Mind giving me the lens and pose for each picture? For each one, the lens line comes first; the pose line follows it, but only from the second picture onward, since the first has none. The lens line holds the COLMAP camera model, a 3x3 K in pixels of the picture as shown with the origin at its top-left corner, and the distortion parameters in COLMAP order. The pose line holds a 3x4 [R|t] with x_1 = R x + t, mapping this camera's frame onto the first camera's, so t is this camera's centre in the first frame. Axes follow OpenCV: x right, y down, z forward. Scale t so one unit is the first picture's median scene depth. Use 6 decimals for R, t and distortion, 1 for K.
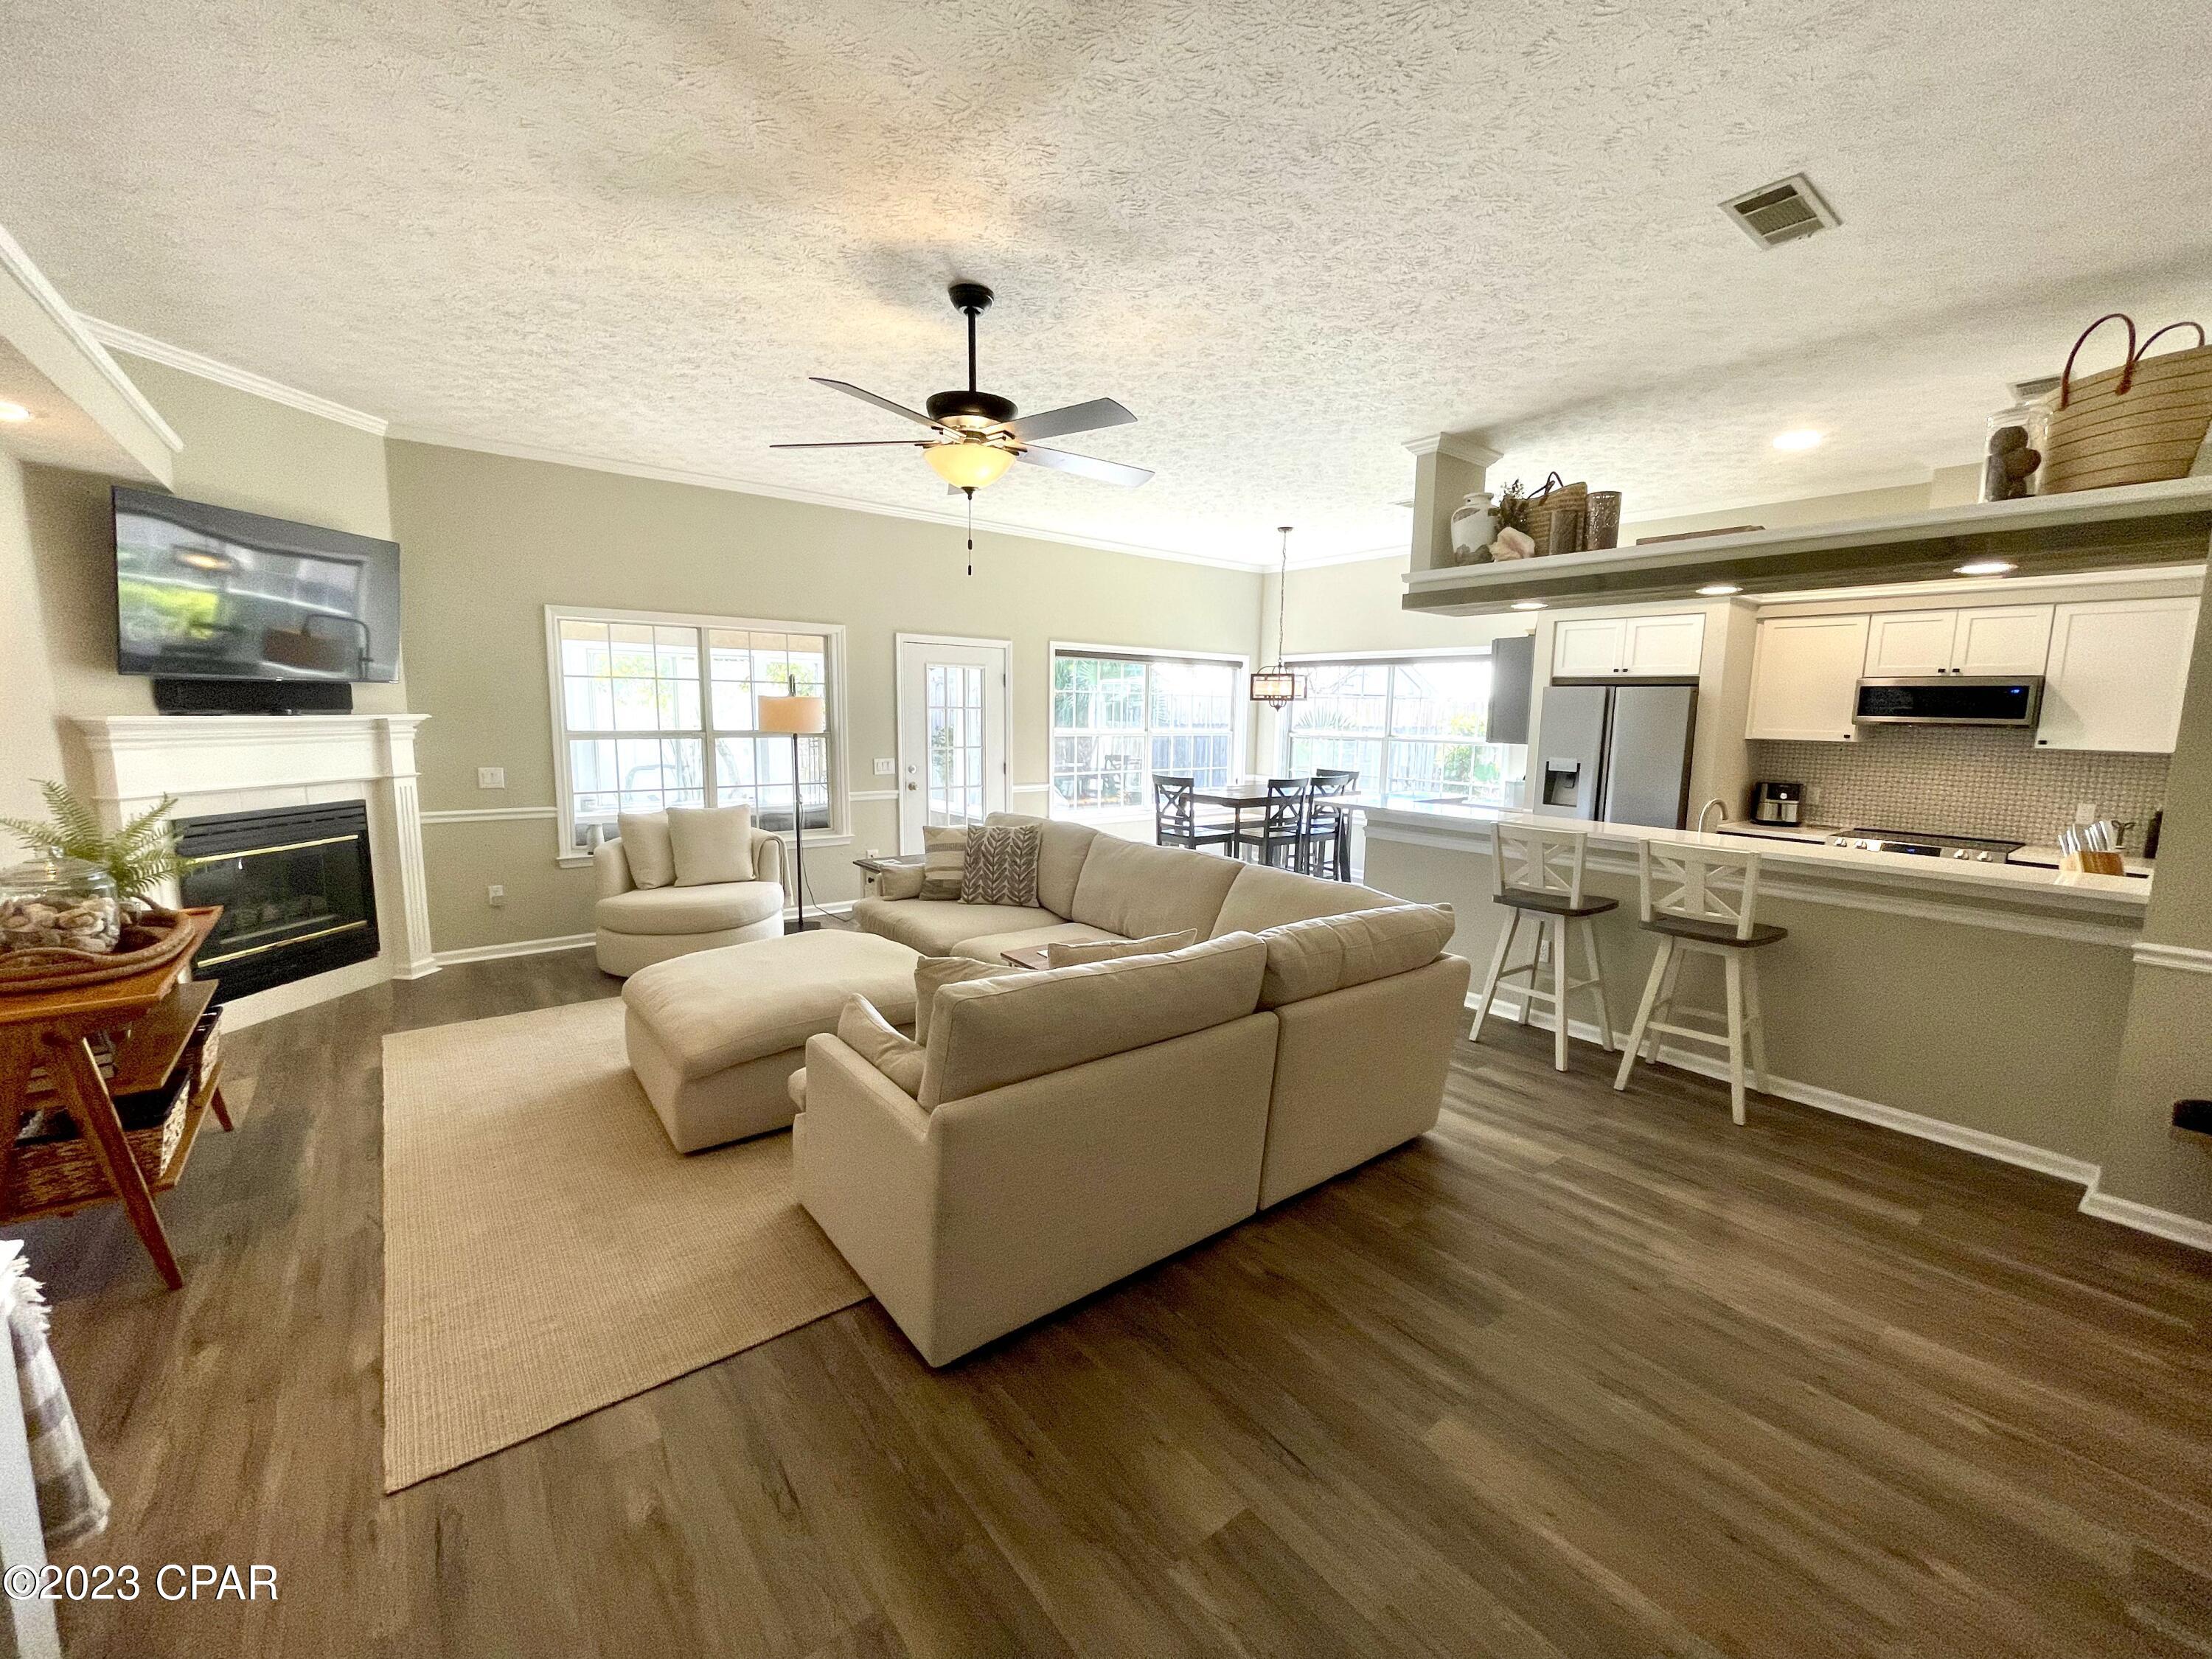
lens RADIAL K [[900.0, 0, 1108.1], [0, 900.0, 825.3], [0, 0, 1]] dist [-0.003215, 0.000353]
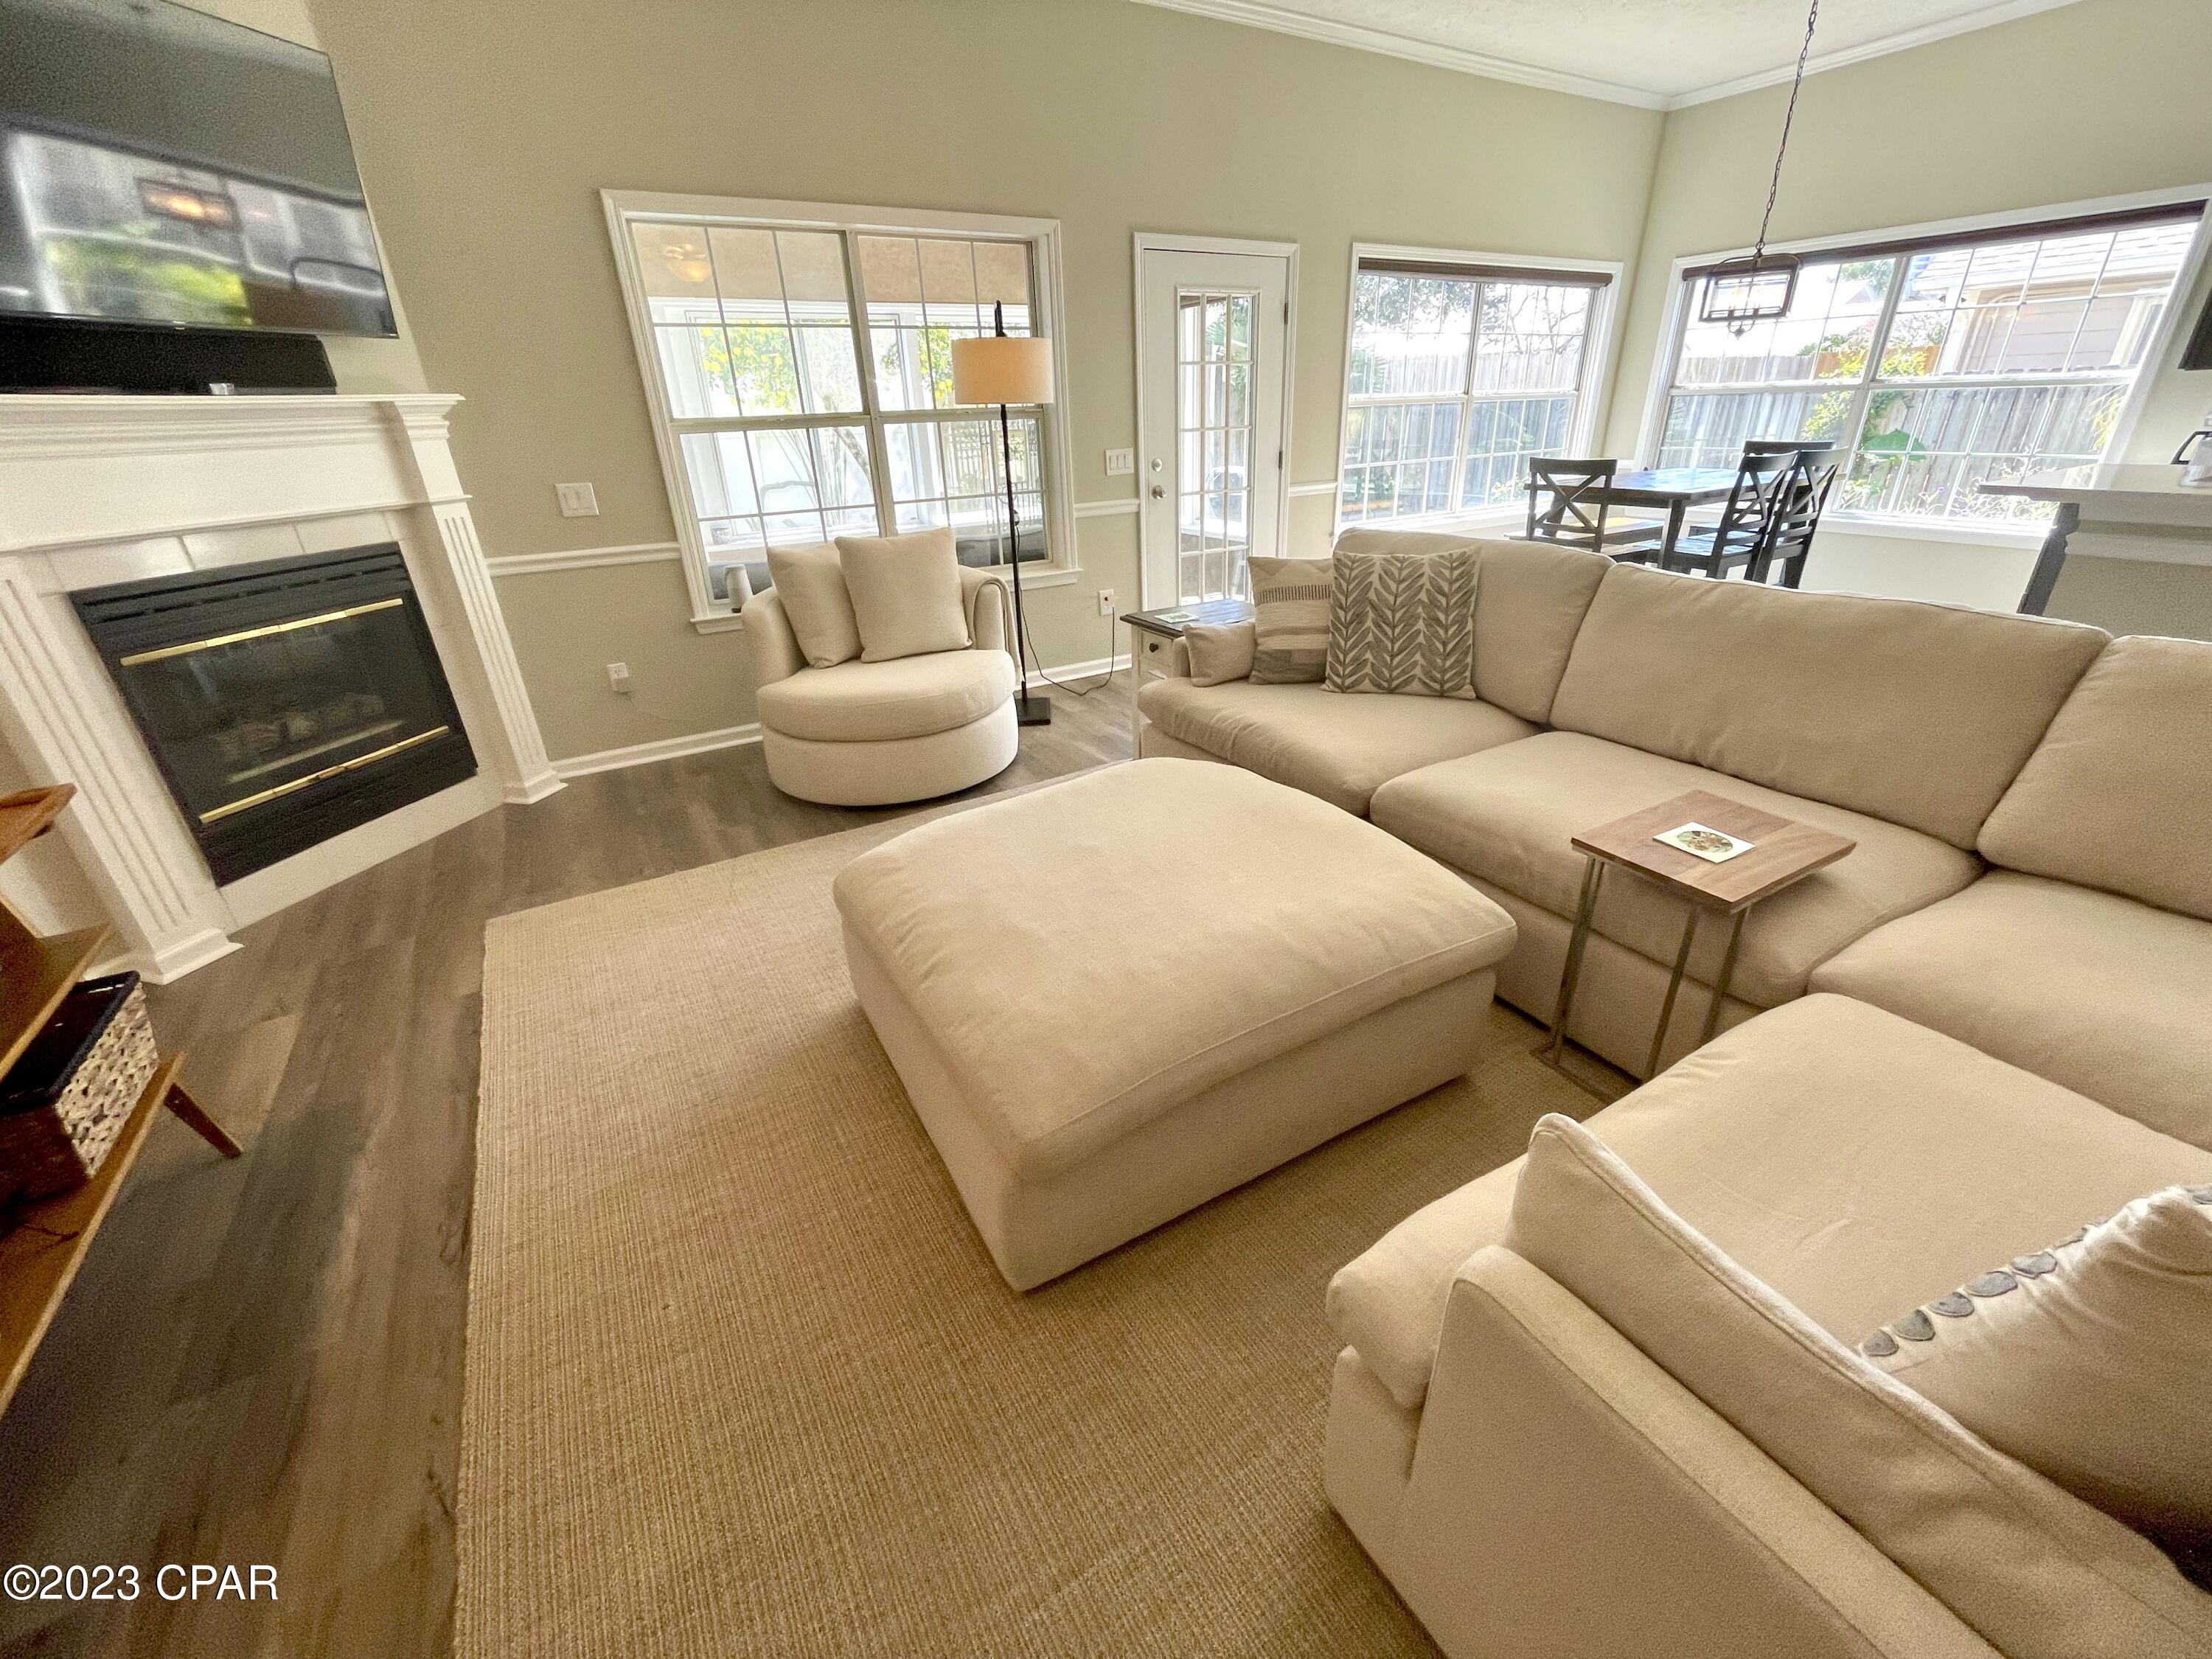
lens RADIAL K [[899.4, 0, 1107.3], [0, 899.4, 826.3], [0, 0, 1]] dist [-0.001771, -0.000275]
pose [[0.990360, 0.011824, -0.138009, -0.225219], [0.030775, 0.952663, 0.302466, -0.012856], [0.135053, -0.303798, 0.943116, 0.387547]]
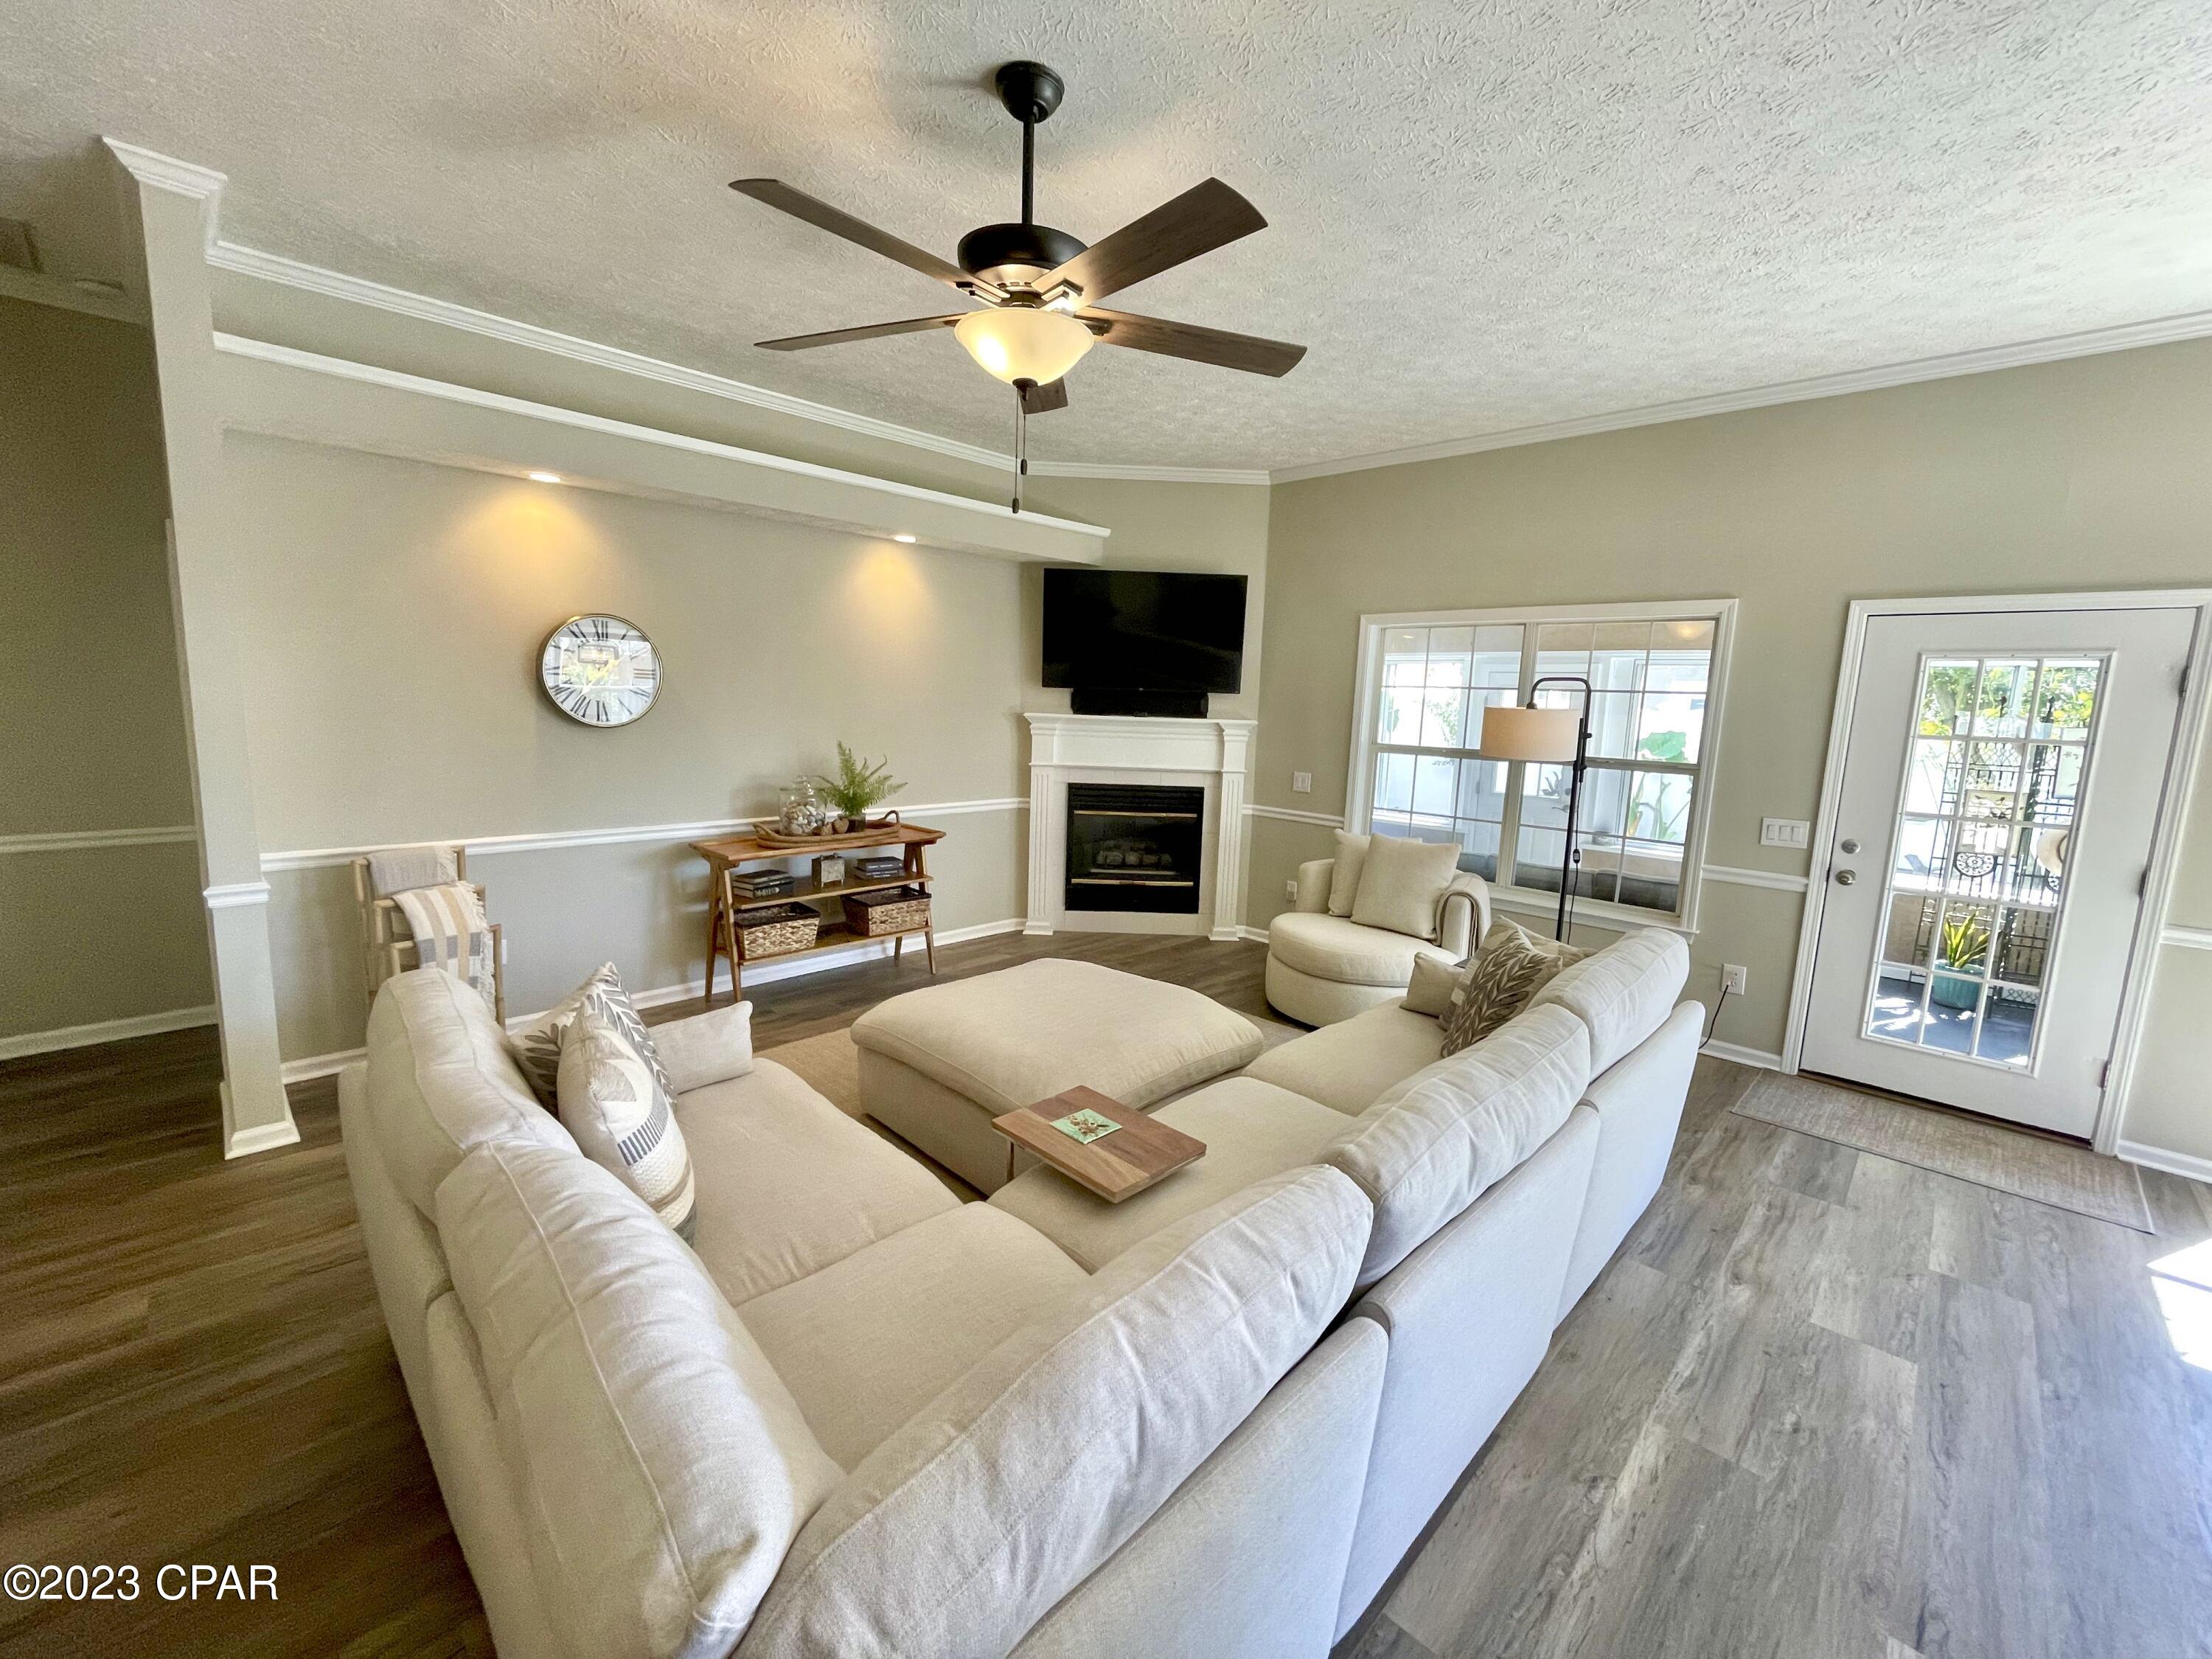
lens RADIAL K [[900.0, 0, 1108.1], [0, 900.0, 825.3], [0, 0, 1]] dist [-0.003215, 0.000353]
pose [[0.127545, 0.129385, -0.983357, 0.375517], [-0.160578, 0.981068, 0.108256, -0.088017], [0.978748, 0.144098, 0.145907, 0.674104]]
